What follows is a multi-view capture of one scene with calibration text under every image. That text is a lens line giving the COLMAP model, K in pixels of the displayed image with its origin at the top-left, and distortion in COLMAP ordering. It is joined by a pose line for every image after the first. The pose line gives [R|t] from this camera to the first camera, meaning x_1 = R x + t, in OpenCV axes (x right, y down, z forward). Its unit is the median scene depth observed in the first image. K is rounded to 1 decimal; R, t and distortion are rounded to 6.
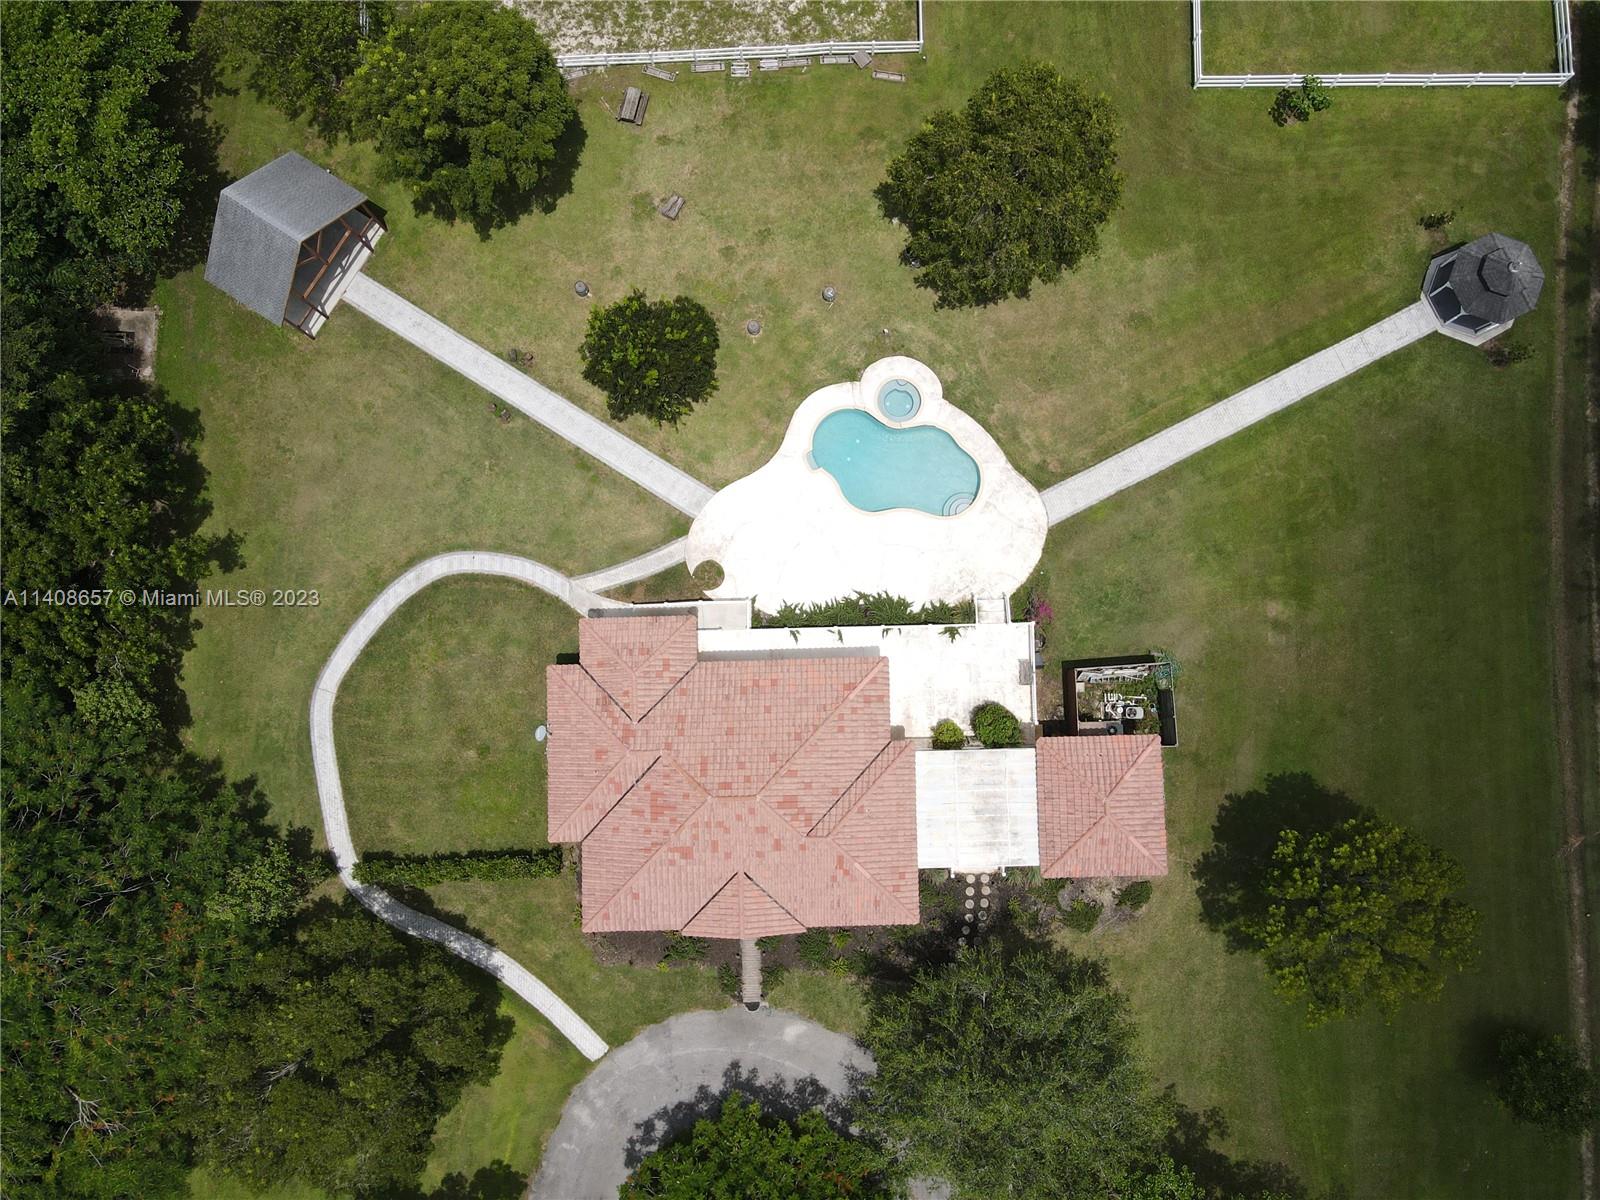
lens RADIAL K [[1190.7, 0, 806.6], [0, 1190.7, 595.7], [0, 0, 1]] dist [-0.007250, 0.044983]
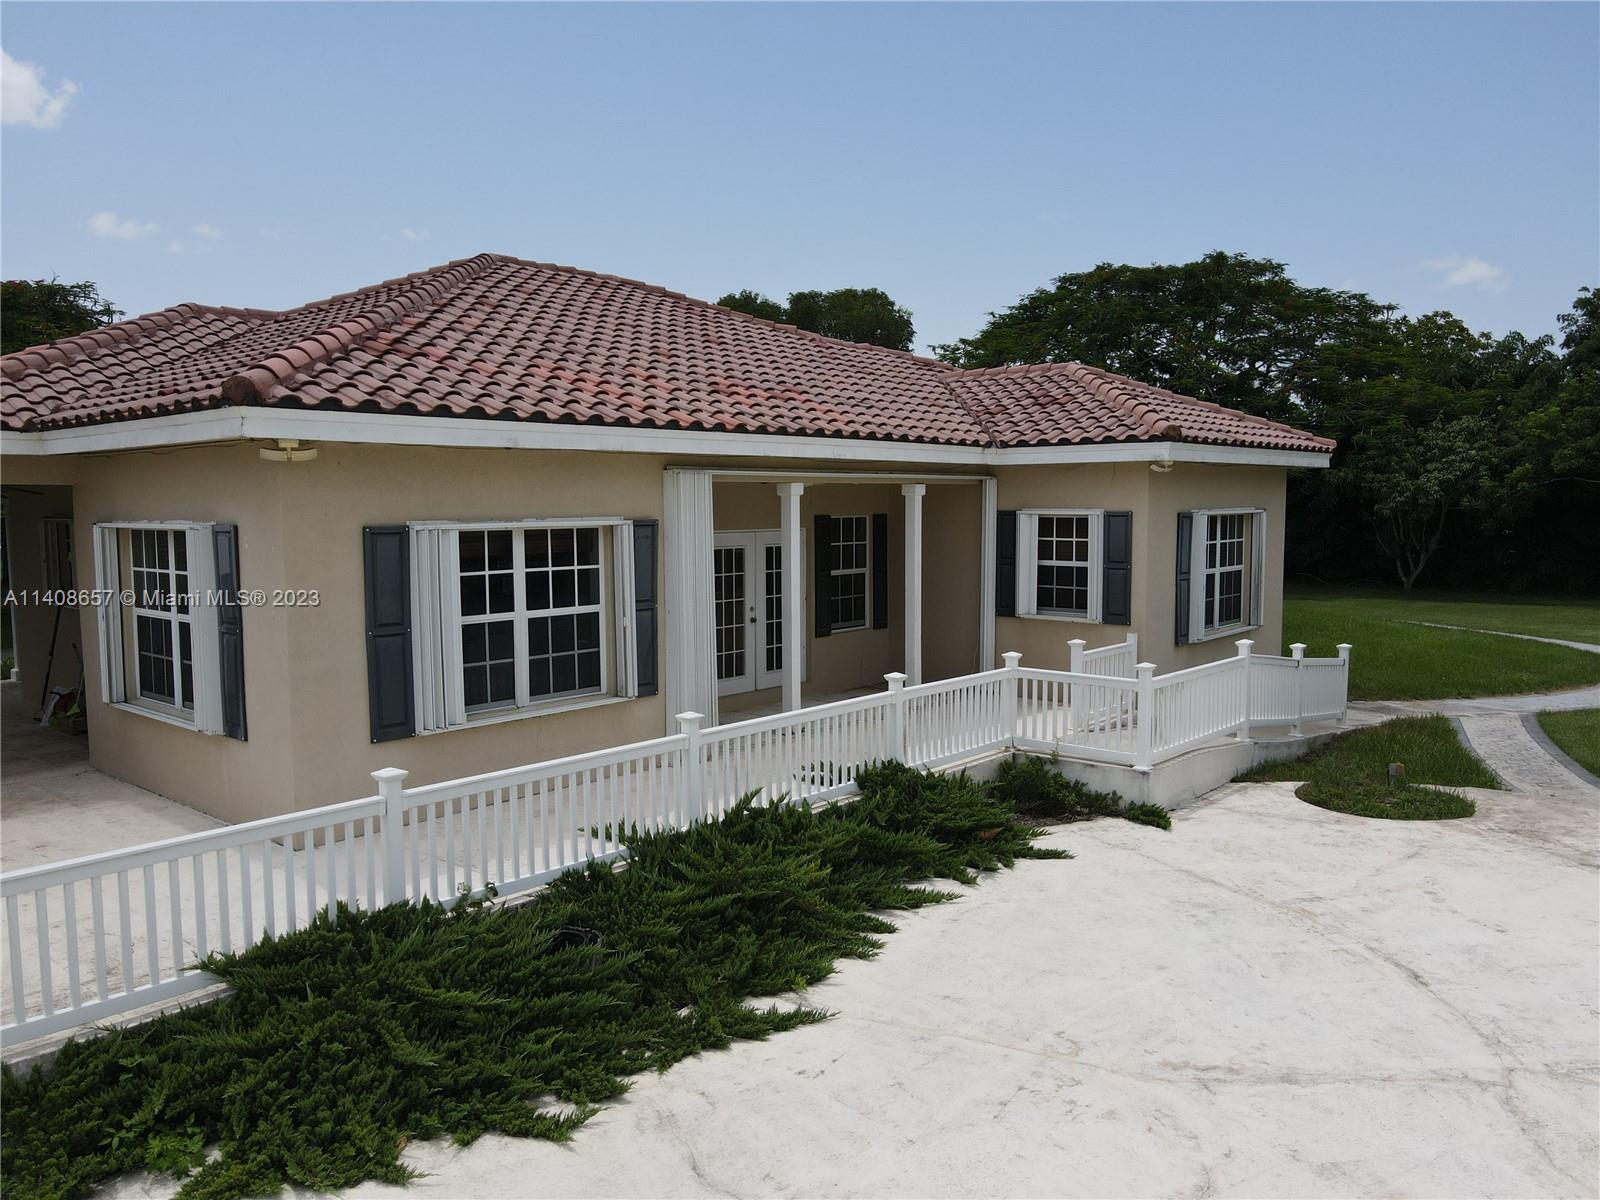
lens RADIAL K [[1190.7, 0, 806.6], [0, 1190.7, 595.7], [0, 0, 1]] dist [-0.007250, 0.044983]
pose [[-0.674310, 0.082932, -0.733777, 0.116338], [-0.734234, 0.030716, 0.678202, -0.080115], [0.078784, 0.996082, 0.040179, 0.952996]]
